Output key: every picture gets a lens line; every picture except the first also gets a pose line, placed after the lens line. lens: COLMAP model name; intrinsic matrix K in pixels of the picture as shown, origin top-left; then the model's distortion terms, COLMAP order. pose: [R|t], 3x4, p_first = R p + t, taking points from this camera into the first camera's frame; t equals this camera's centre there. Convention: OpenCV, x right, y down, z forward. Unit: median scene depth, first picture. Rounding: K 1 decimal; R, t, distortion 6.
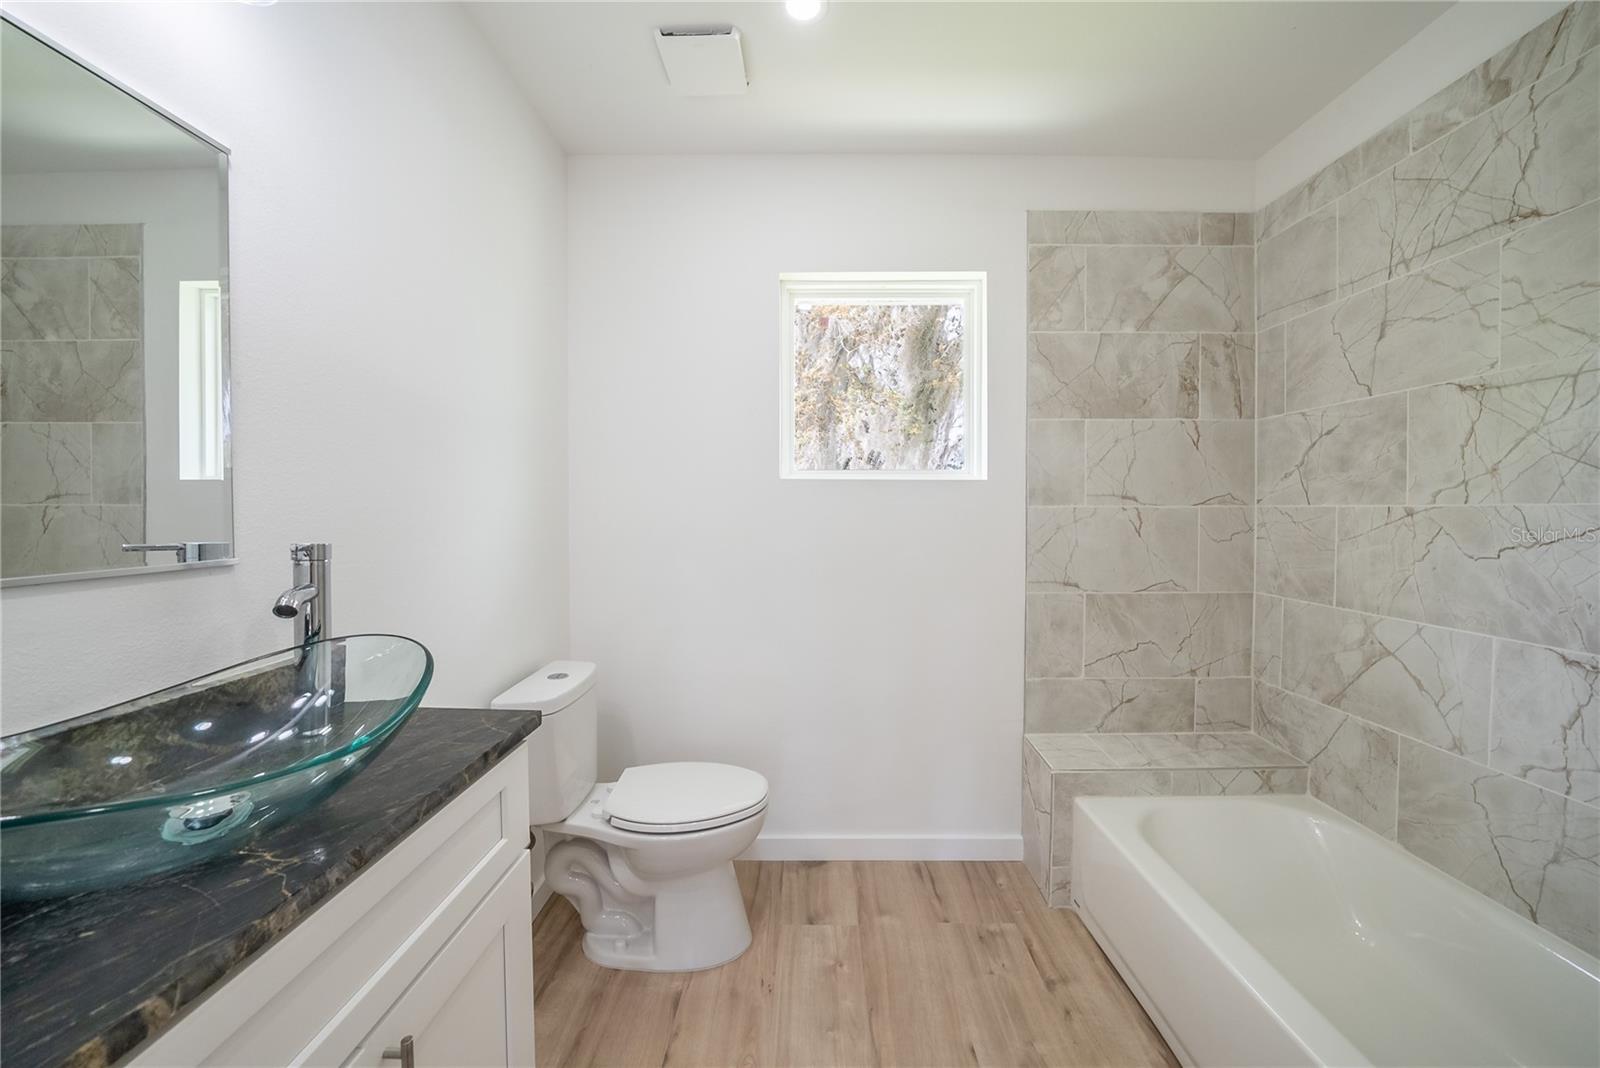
lens RADIAL K [[563.0, 0, 805.6], [0, 563.0, 523.0], [0, 0, 1]] dist [-0.028621, 0.004866]
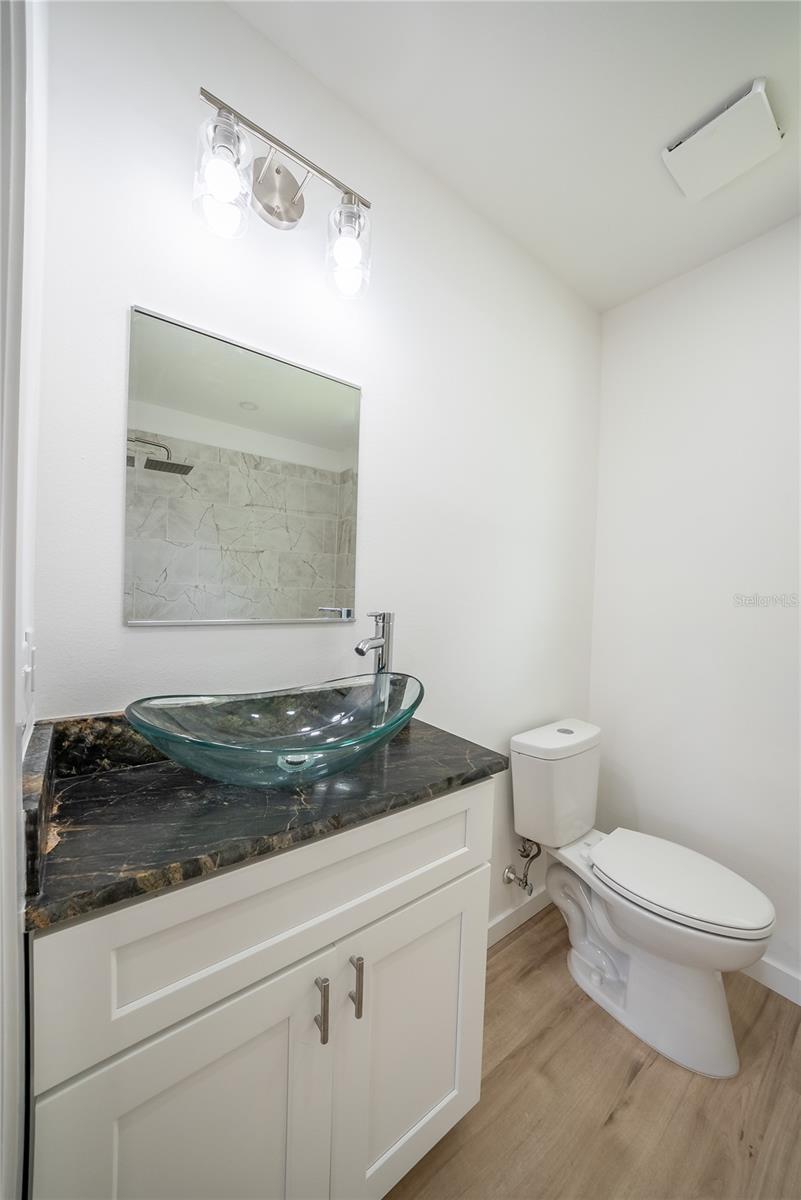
lens RADIAL K [[422.3, 0, 408.8], [0, 422.3, 602.7], [0, 0, 1]] dist [-0.028621, 0.004866]
pose [[0.627481, 0.035956, -0.777801, 0.116386], [-0.048290, 0.998807, 0.007215, -0.002989], [0.777133, 0.033033, 0.628469, 0.272966]]
